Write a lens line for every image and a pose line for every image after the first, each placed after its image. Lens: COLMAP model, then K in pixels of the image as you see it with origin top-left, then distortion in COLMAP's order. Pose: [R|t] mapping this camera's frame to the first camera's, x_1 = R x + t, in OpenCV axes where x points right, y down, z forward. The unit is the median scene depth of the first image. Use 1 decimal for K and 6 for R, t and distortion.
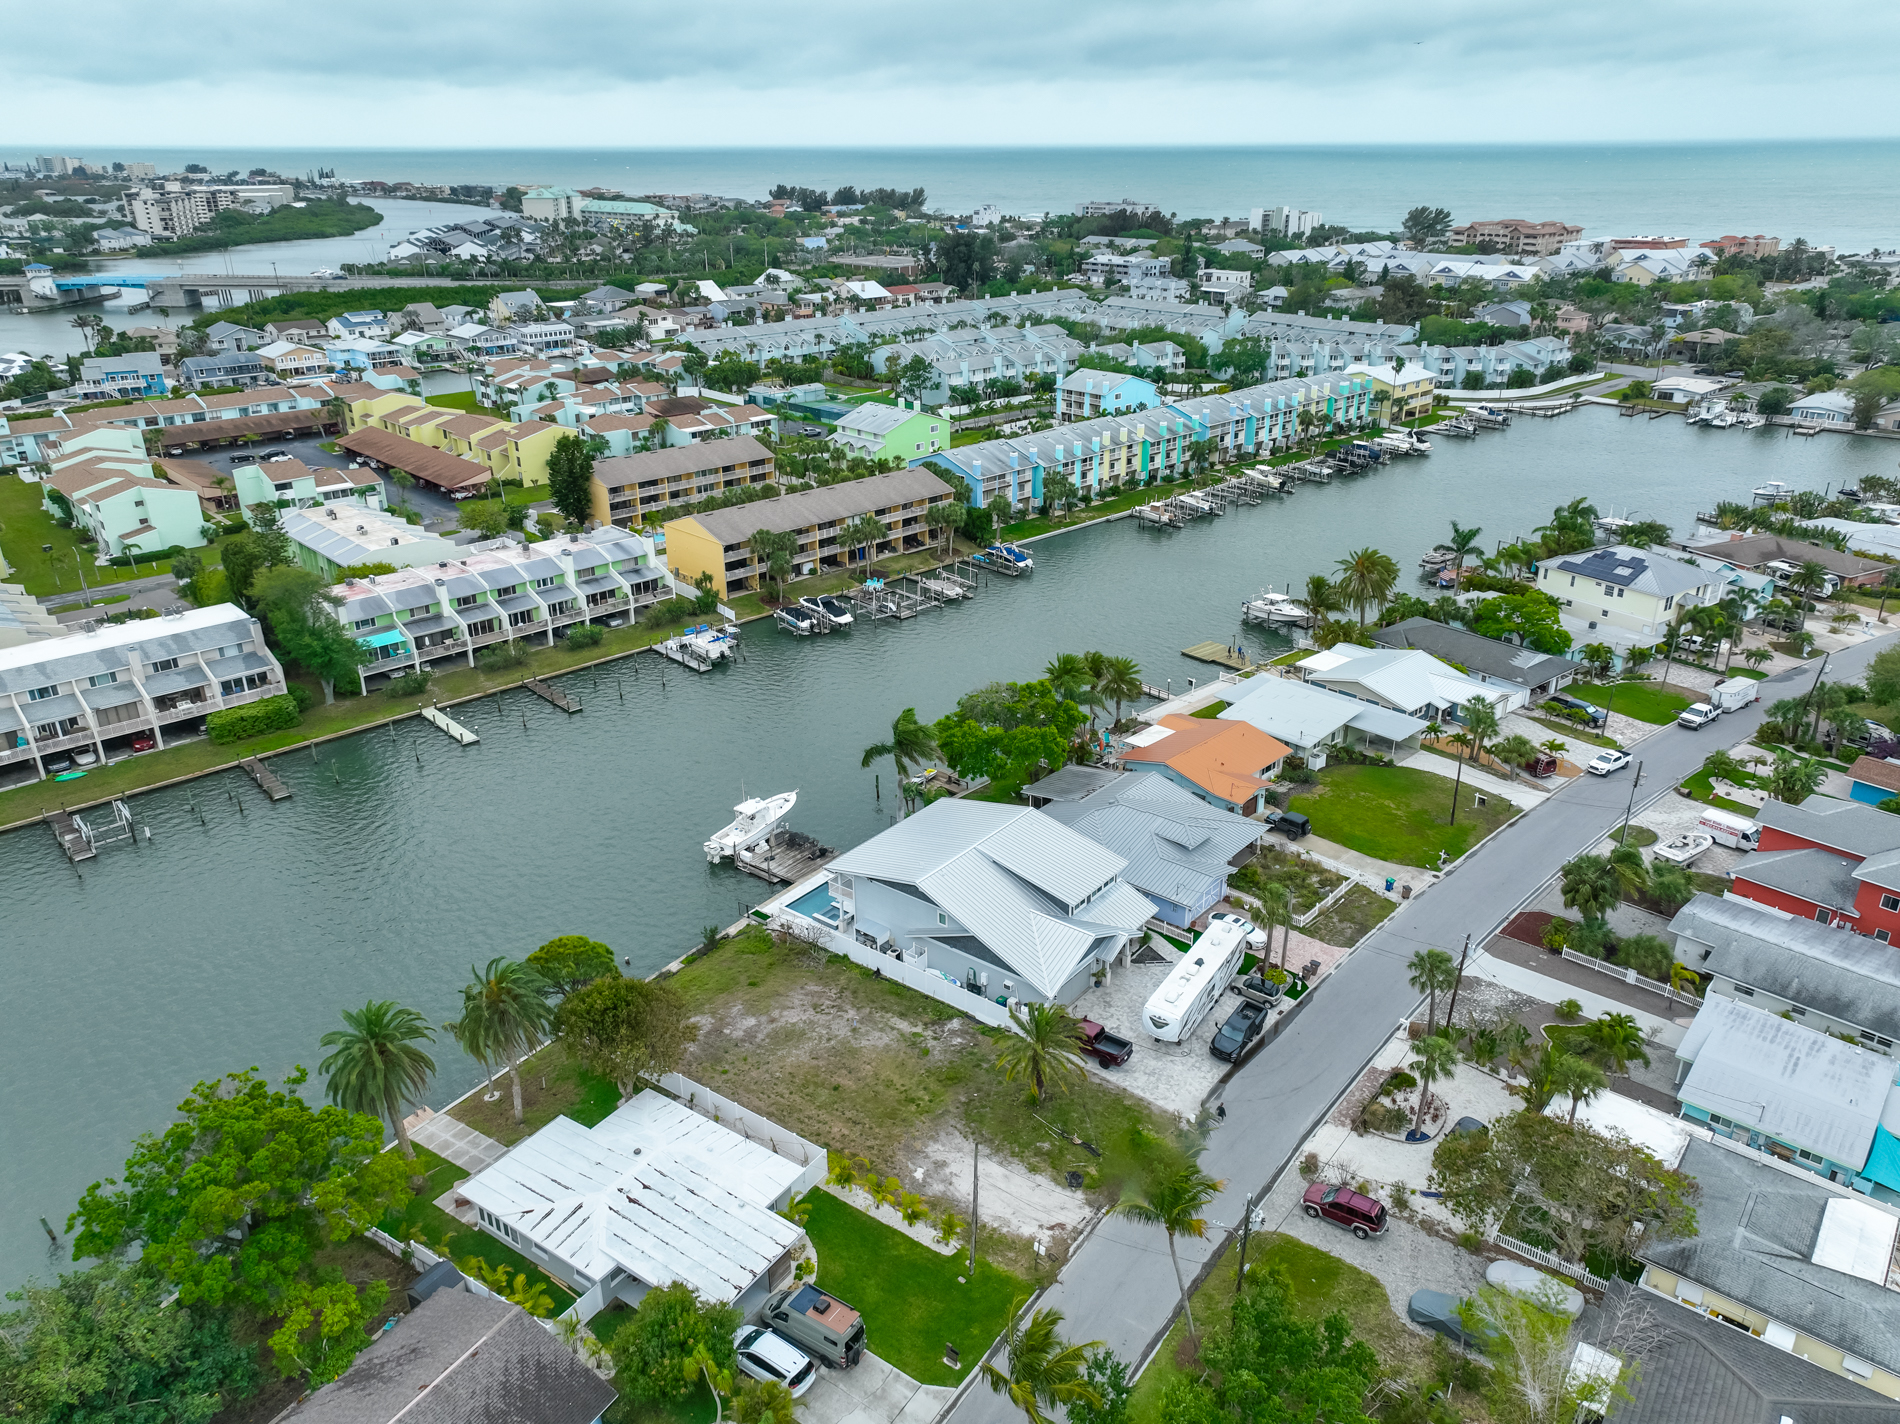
lens RADIAL K [[1324.9, 0, 955.6], [0, 1324.9, 705.6], [0, 0, 1]] dist [0.000842, 0.016339]
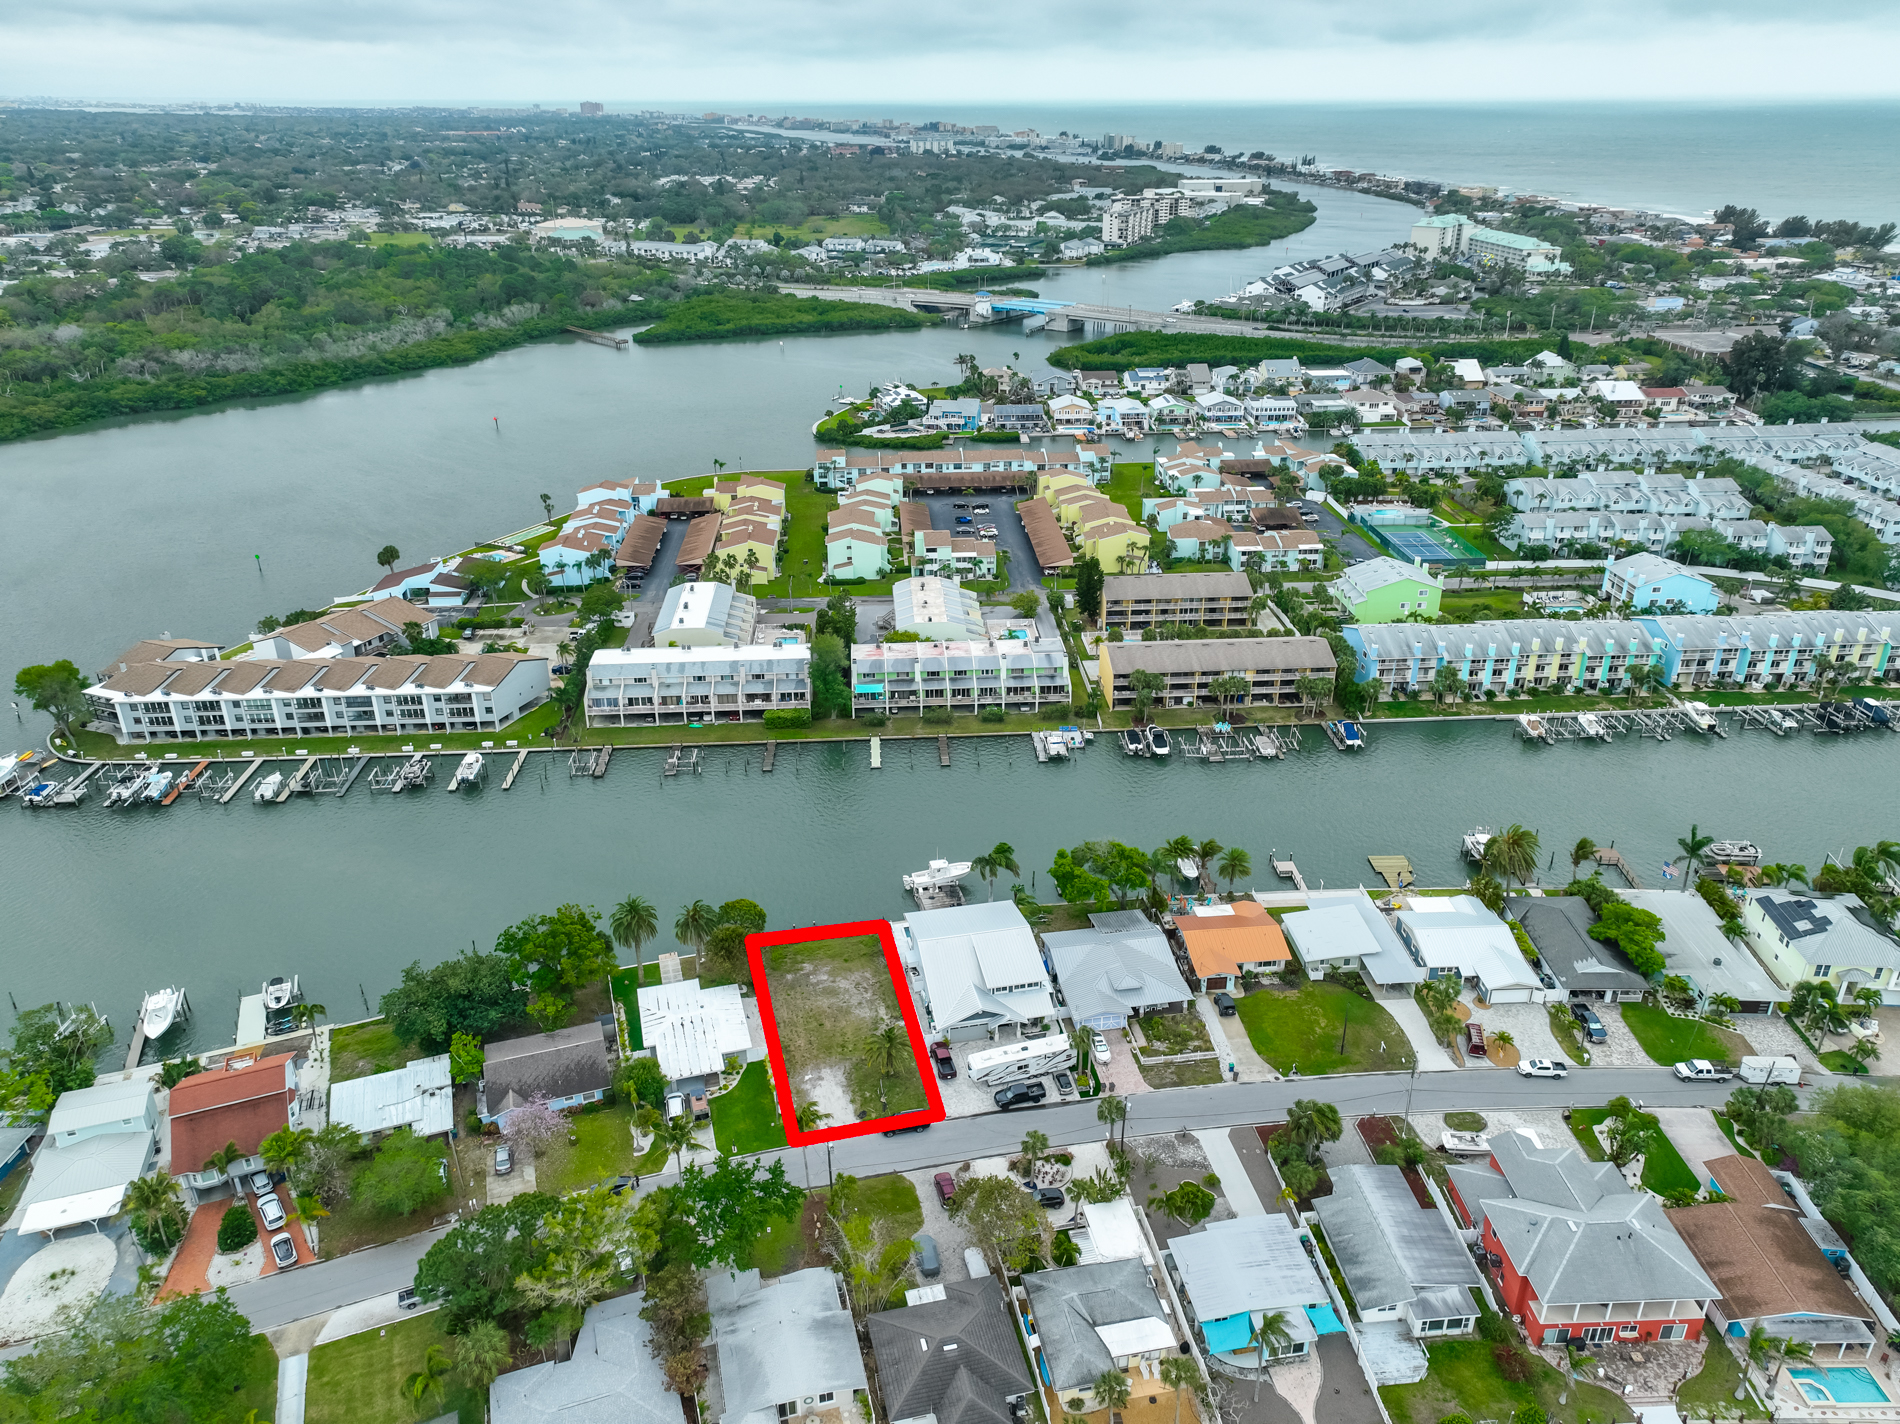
lens RADIAL K [[1324.9, 0, 962.9], [0, 1324.9, 693.4], [0, 0, 1]] dist [0.000842, 0.016339]
pose [[0.771979, 0.263474, -0.578472, 0.545740], [-0.249371, 0.962627, 0.105654, -0.220789], [0.584690, 0.062691, 0.808831, -0.235959]]
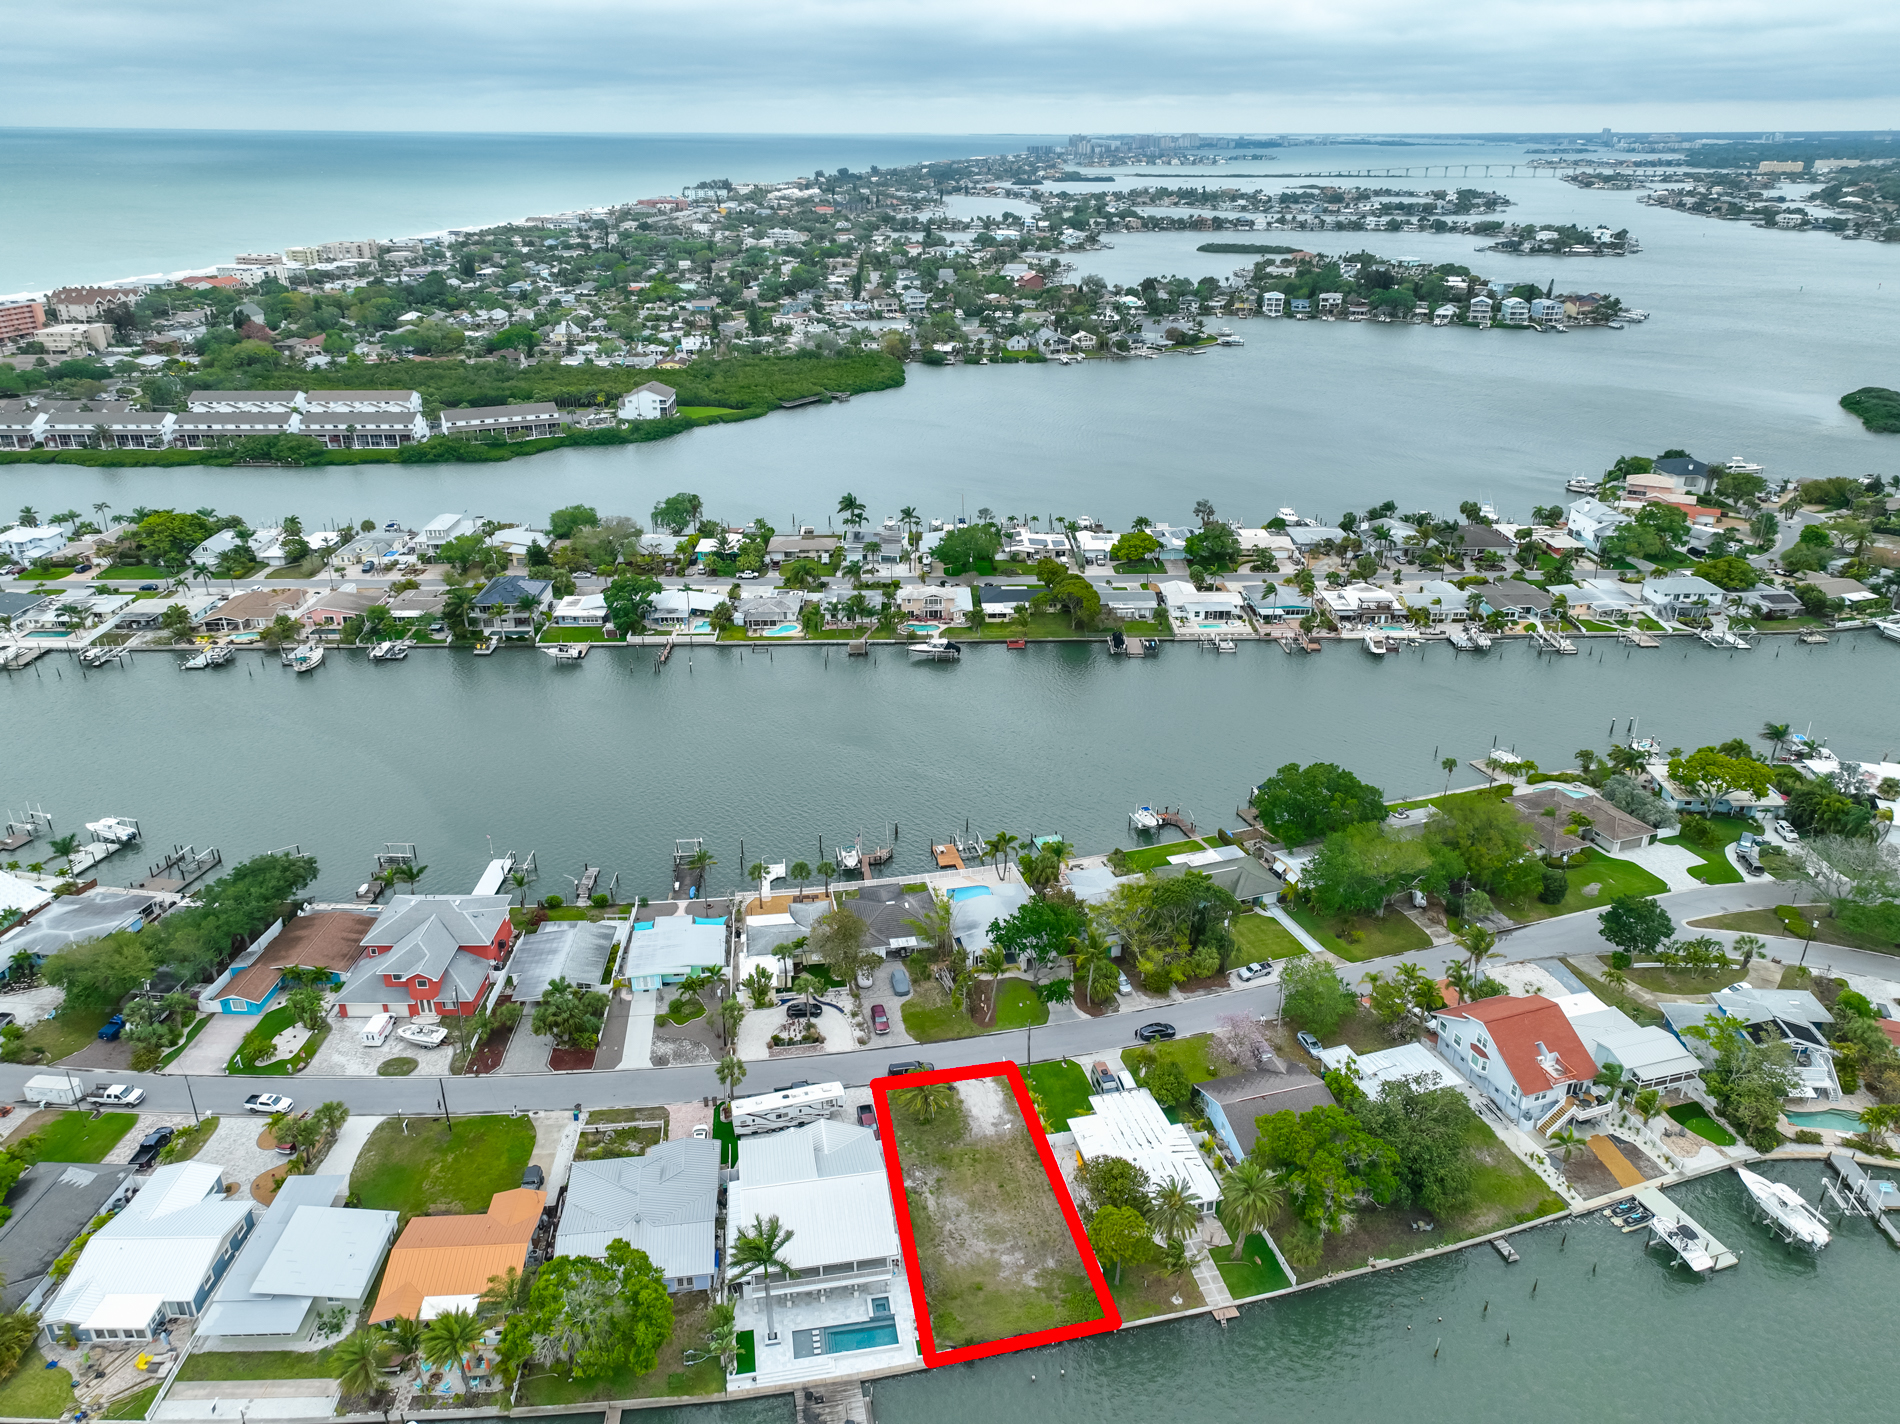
lens RADIAL K [[1324.9, 0, 956.8], [0, 1324.9, 719.7], [0, 0, 1]] dist [0.000842, 0.016339]
pose [[-0.743488, -0.269987, 0.611827, -0.475729], [0.263583, 0.722516, 0.639136, -0.635020], [-0.614613, 0.636458, -0.466018, 0.752141]]
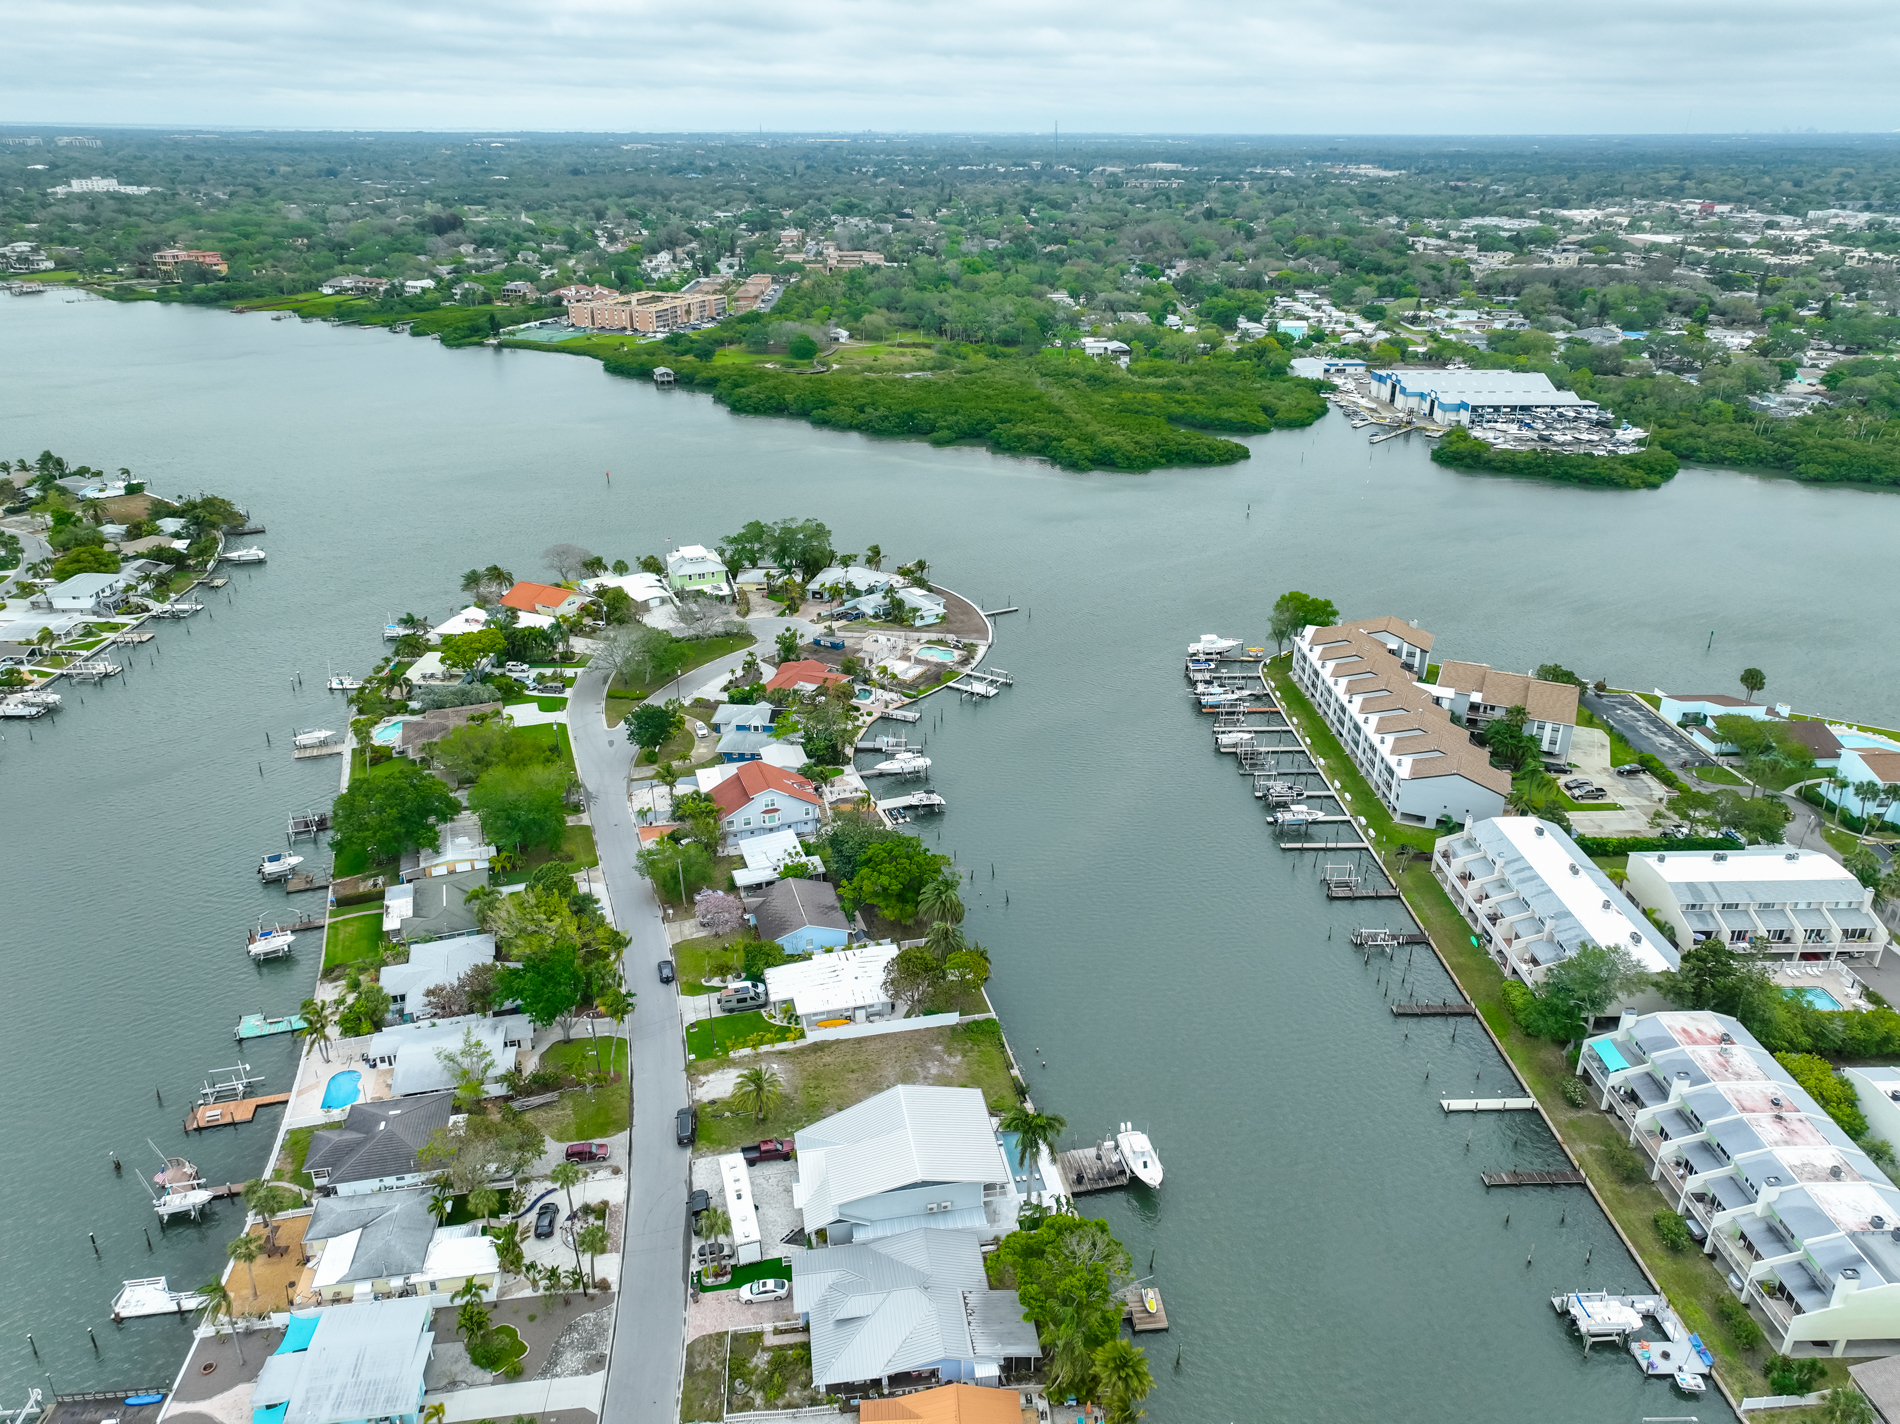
lens RADIAL K [[1324.9, 0, 957.0], [0, 1324.9, 726.4], [0, 0, 1]] dist [0.000842, 0.016339]
pose [[-0.660943, 0.309668, -0.683564, 0.490507], [-0.297320, 0.728289, 0.617410, -0.659551], [0.689025, 0.611311, -0.389287, 0.800976]]
